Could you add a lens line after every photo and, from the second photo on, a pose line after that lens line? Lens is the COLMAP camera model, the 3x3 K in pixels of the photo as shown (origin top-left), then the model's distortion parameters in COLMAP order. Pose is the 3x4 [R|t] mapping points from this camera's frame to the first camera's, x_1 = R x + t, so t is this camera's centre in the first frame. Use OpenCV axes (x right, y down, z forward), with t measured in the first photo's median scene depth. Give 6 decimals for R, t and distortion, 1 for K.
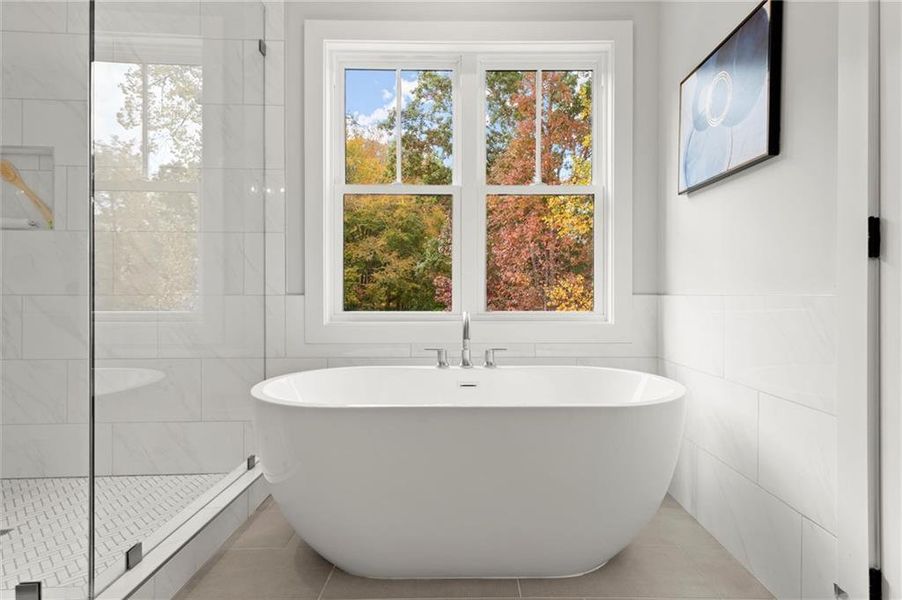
lens RADIAL K [[491.8, 0, 468.4], [0, 491.8, 301.1], [0, 0, 1]] dist [0.040038, 0.000424]
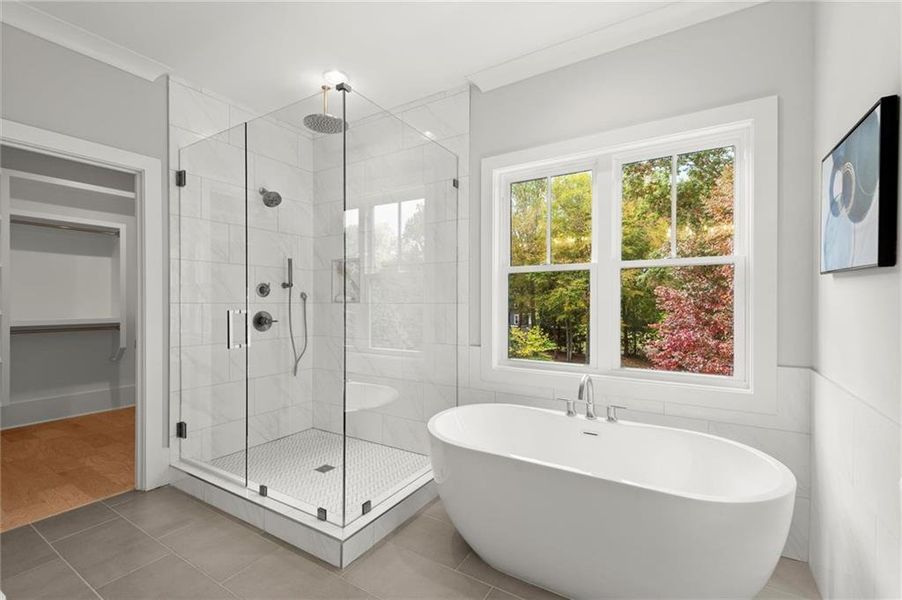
lens RADIAL K [[400.9, 0, 445.3], [0, 400.9, 301.2], [0, 0, 1]] dist [0.003510, 0.000221]
pose [[0.845486, 0.004633, -0.533978, 0.200061], [-0.008390, 0.999954, -0.004607, -0.134959], [0.533932, 0.008375, 0.845486, -0.039683]]
